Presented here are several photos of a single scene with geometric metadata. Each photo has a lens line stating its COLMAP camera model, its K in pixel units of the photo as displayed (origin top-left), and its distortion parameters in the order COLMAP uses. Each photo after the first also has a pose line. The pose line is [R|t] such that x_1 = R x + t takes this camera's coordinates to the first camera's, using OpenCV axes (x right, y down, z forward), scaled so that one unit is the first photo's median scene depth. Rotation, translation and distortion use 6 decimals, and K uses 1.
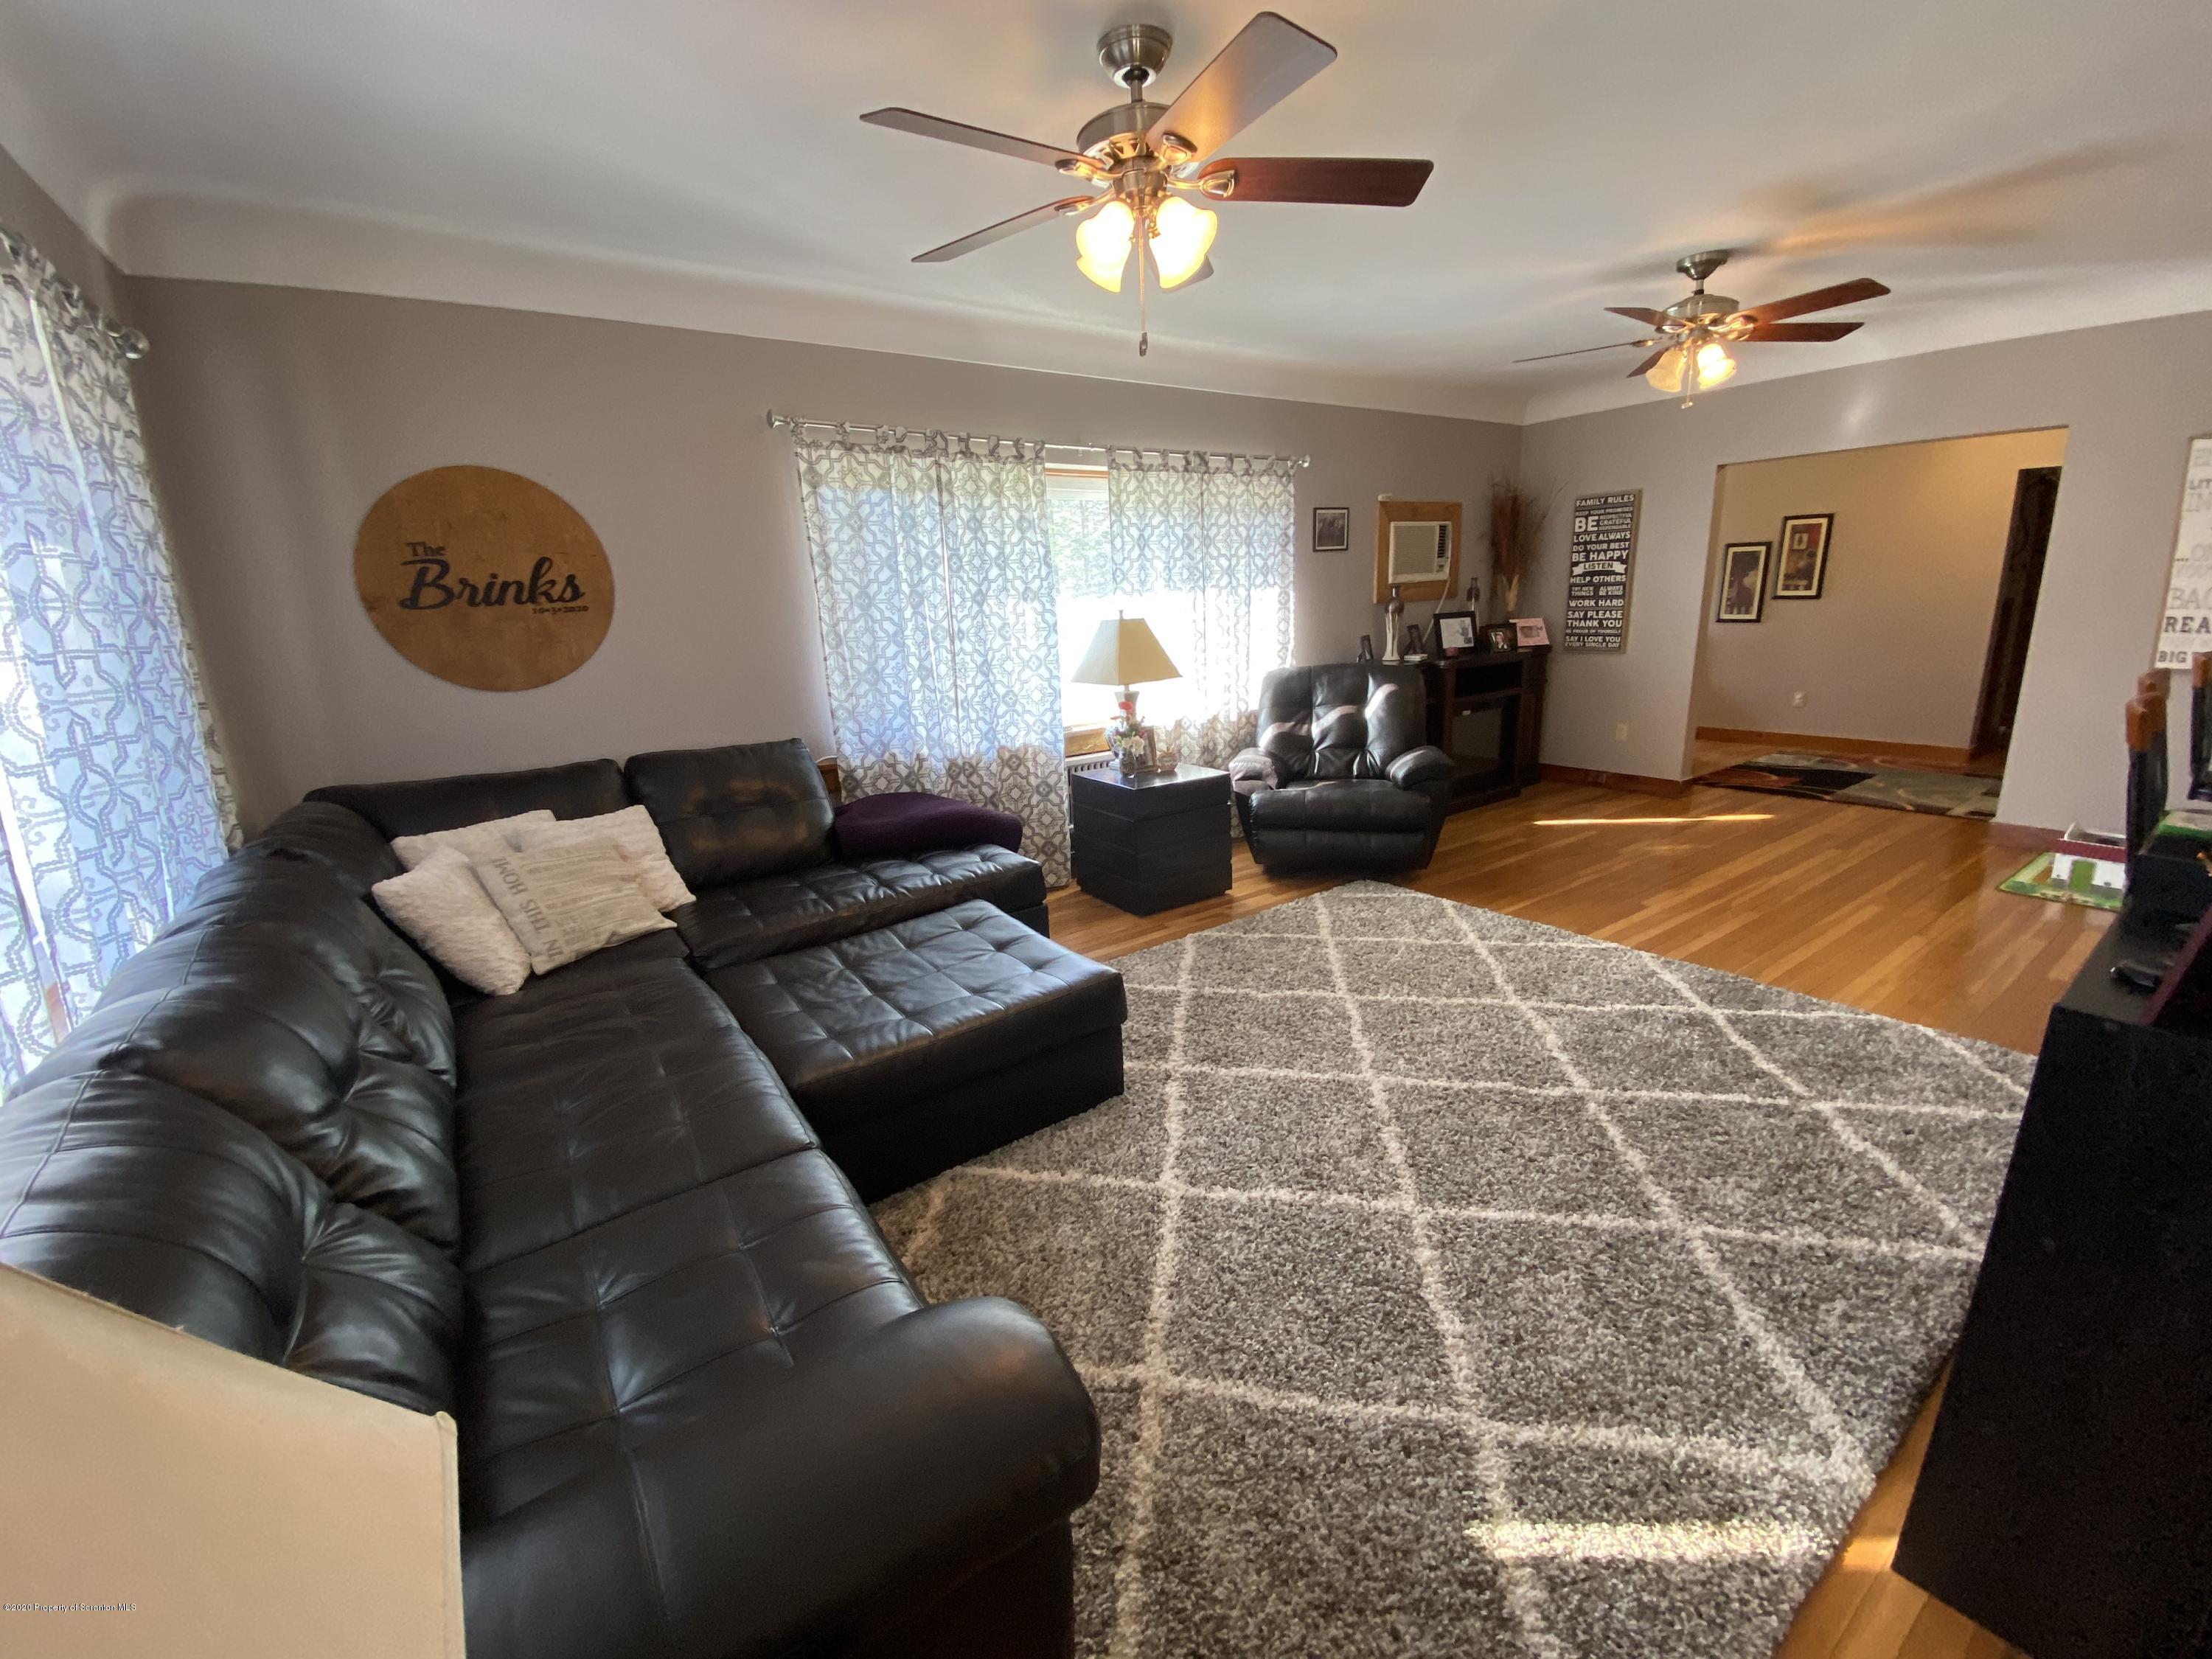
lens RADIAL K [[889.8, 0, 1099.6], [0, 889.8, 837.8], [0, 0, 1]] dist [0.028457, -0.026596]
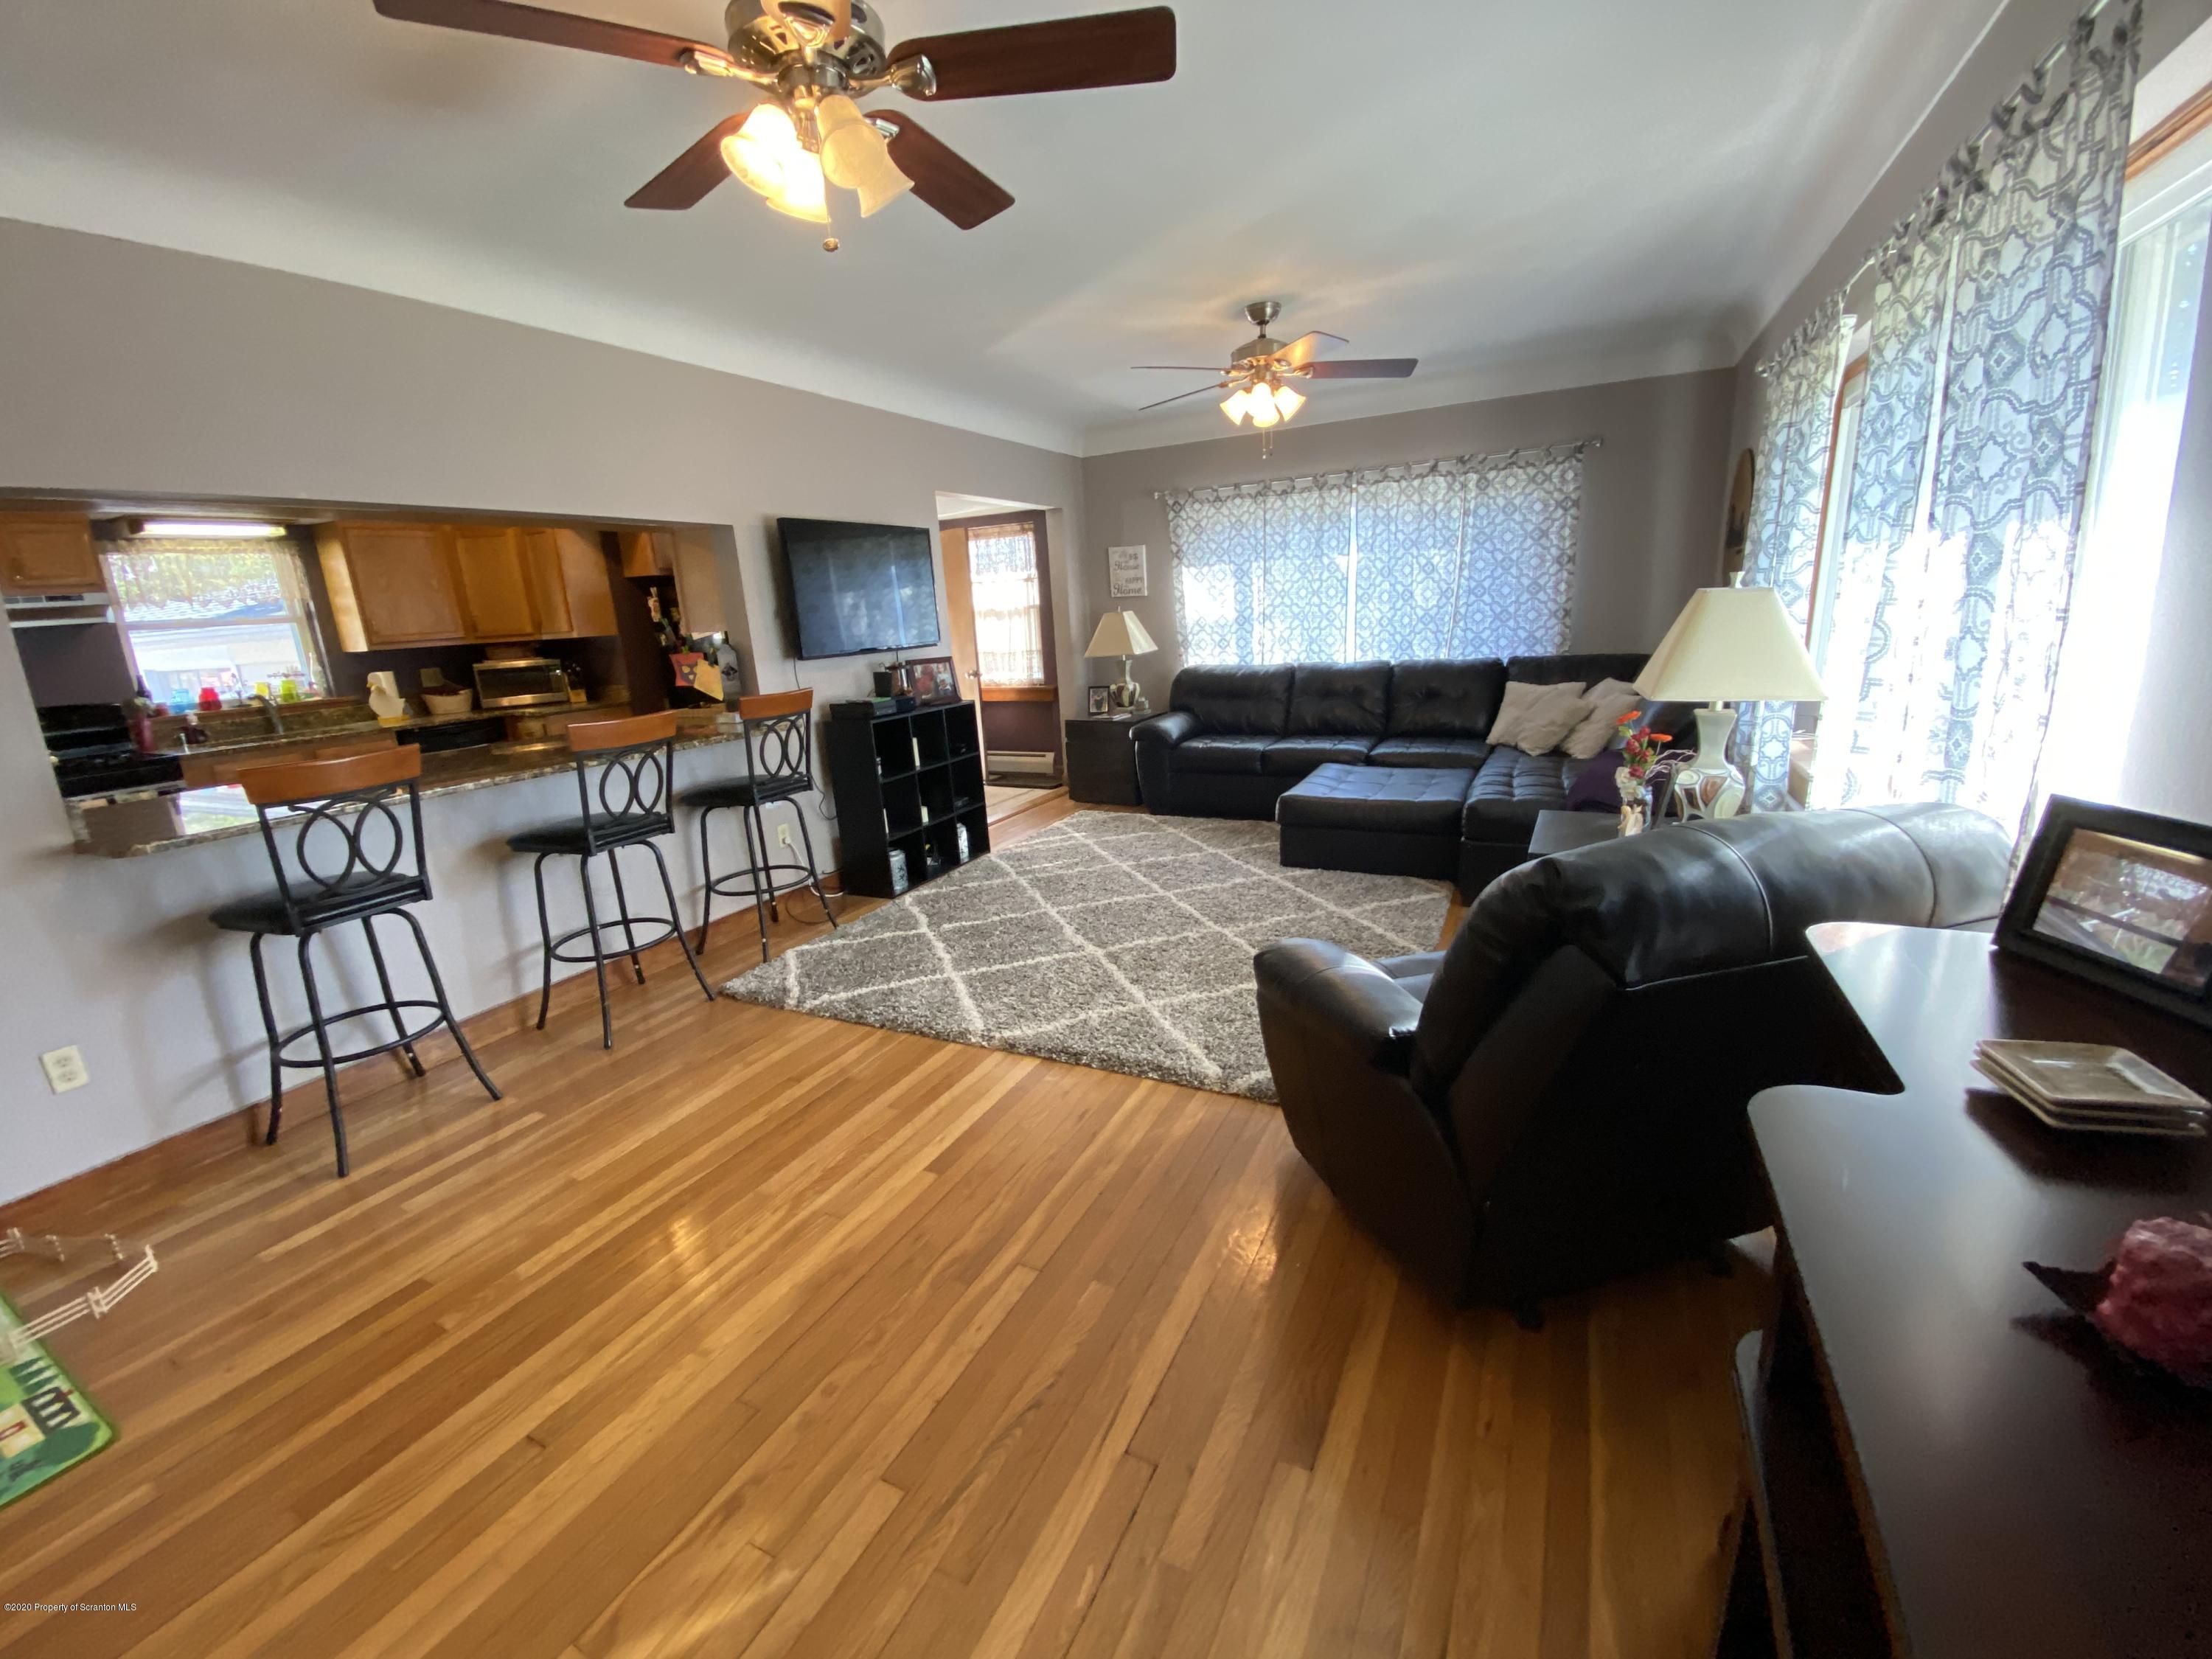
lens RADIAL K [[889.8, 0, 1099.6], [0, 889.8, 837.8], [0, 0, 1]] dist [0.028457, -0.026596]
pose [[-0.879024, 0.208321, -0.428859, 0.627024], [-0.024618, 0.878462, 0.477178, -0.349514], [0.476142, 0.430009, -0.767060, 1.233700]]
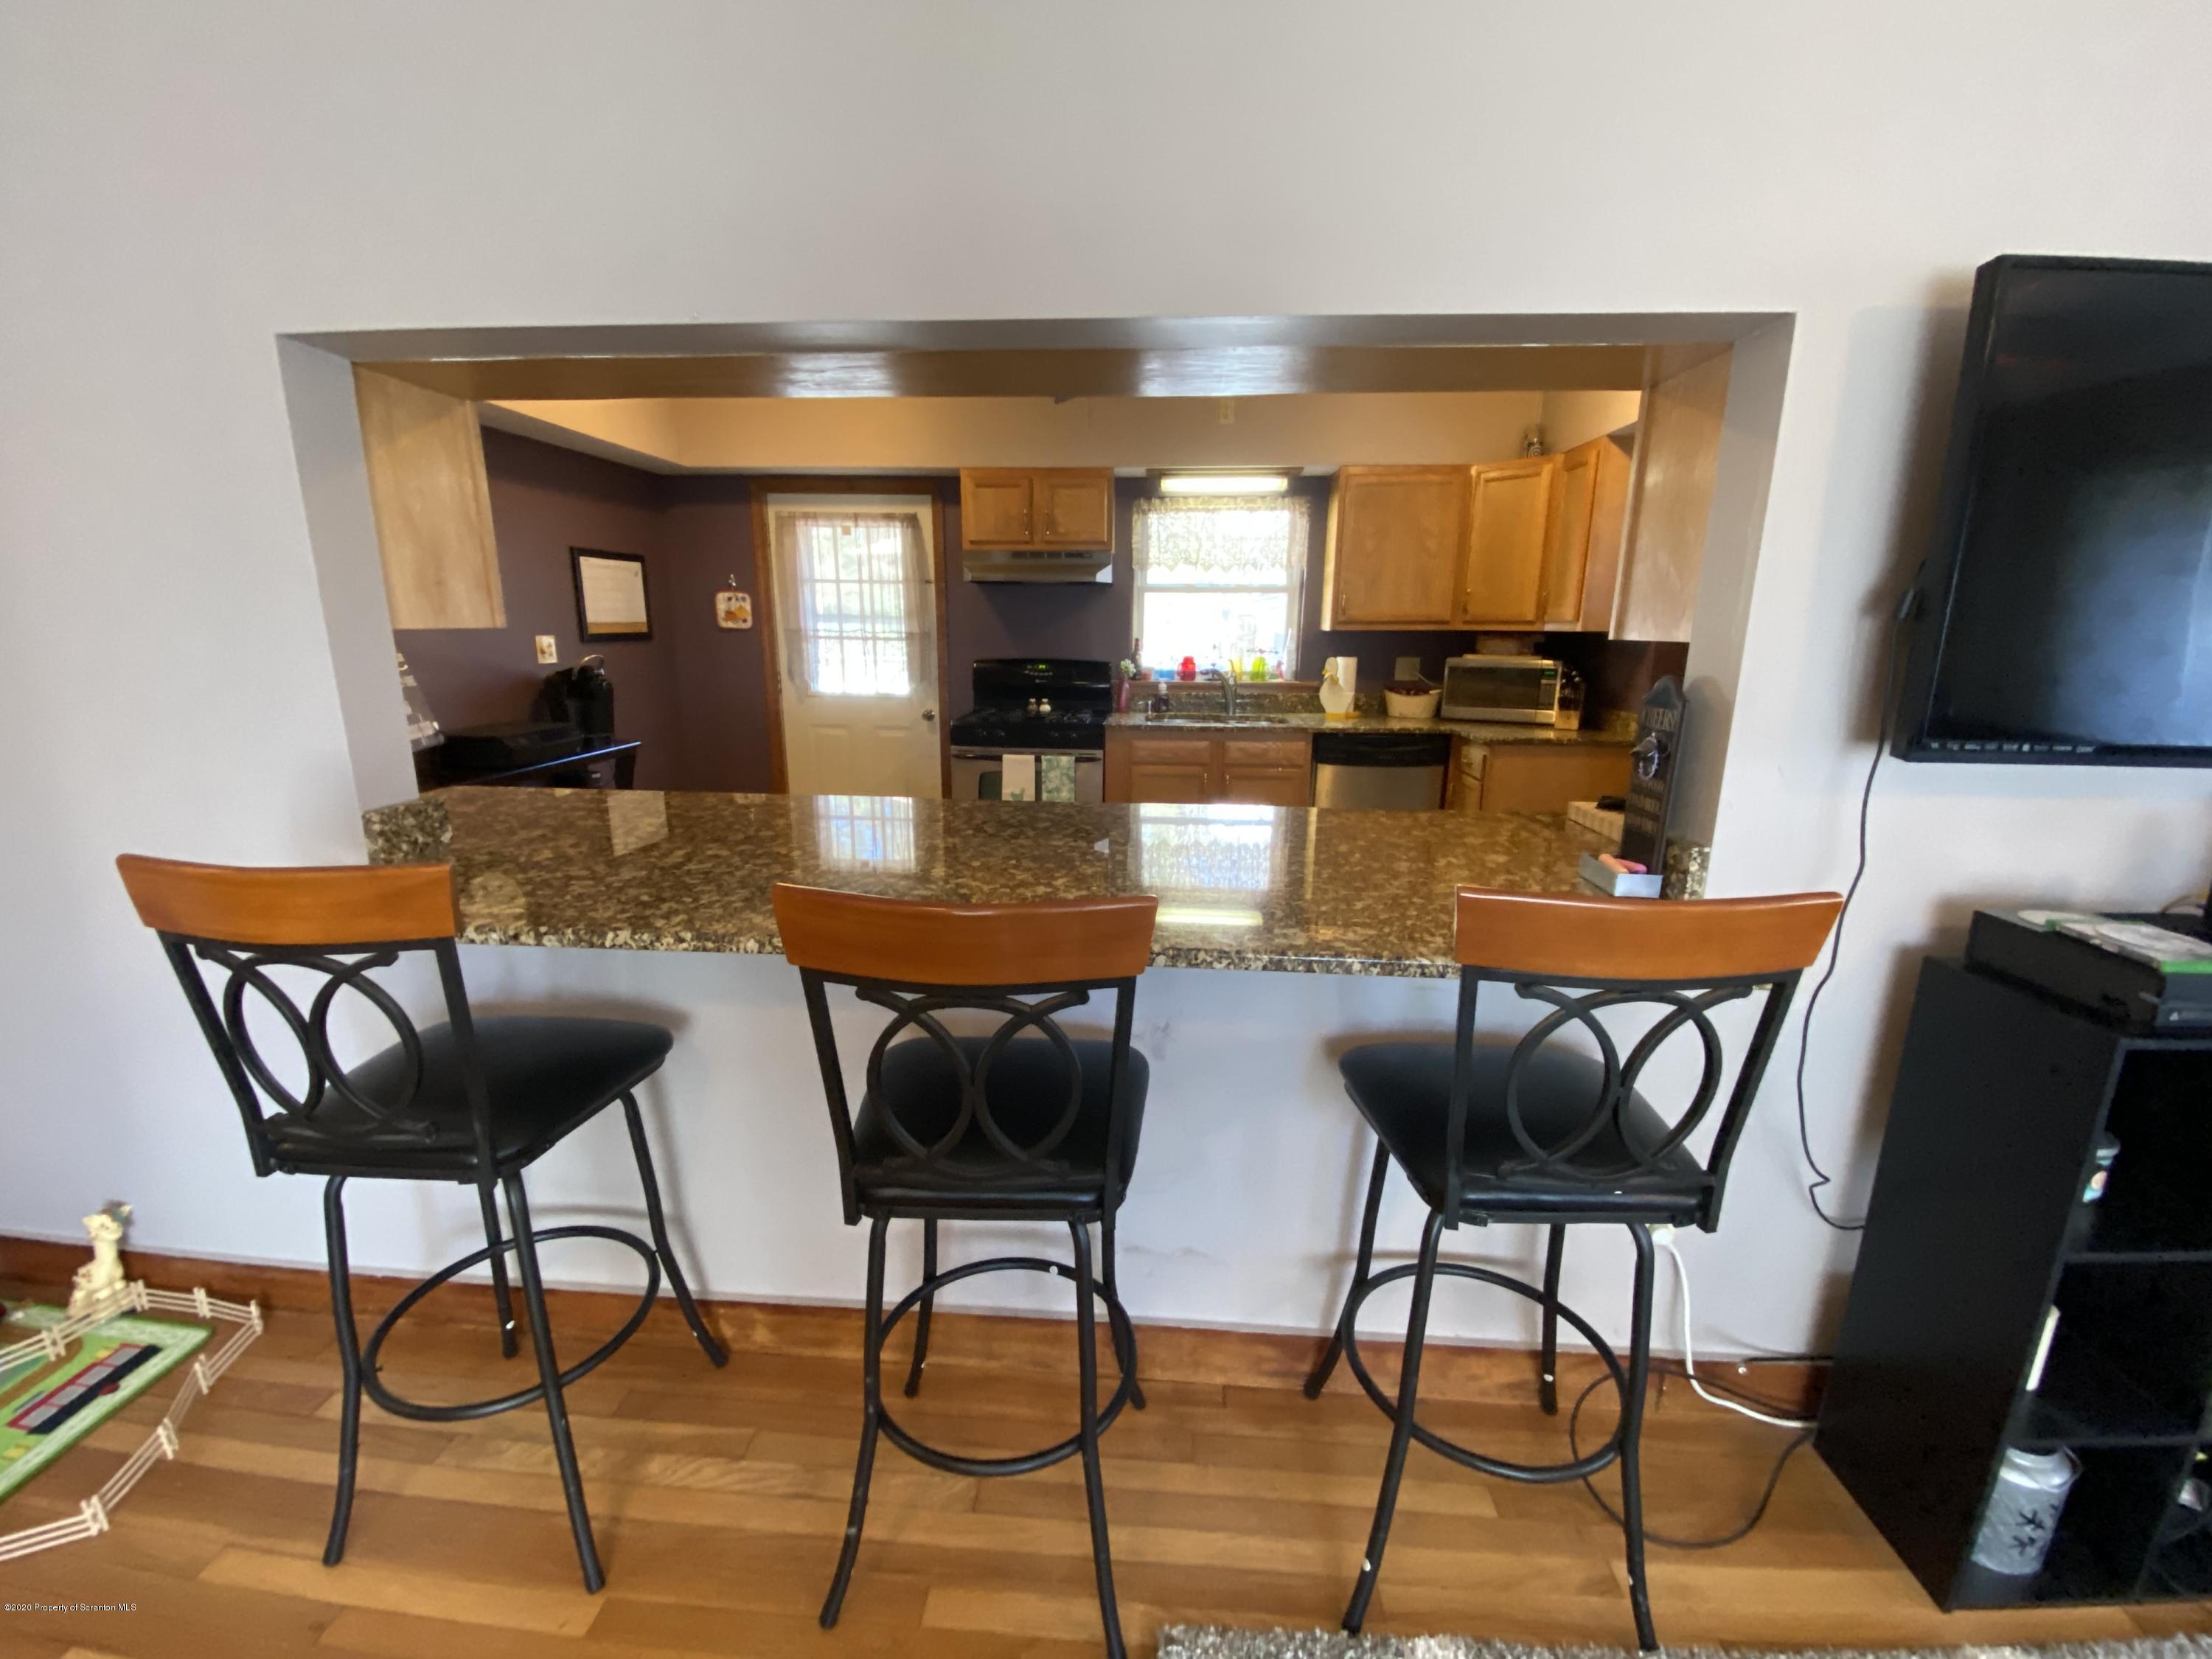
lens RADIAL K [[907.9, 0, 1106.0], [0, 907.9, 829.5], [0, 0, 1]] dist [0.057569, -0.040086]
pose [[-0.785427, -0.100207, 0.610789, 0.480101], [0.179139, 0.907771, 0.379289, -0.193930], [-0.592465, 0.407320, -0.695037, 0.650246]]
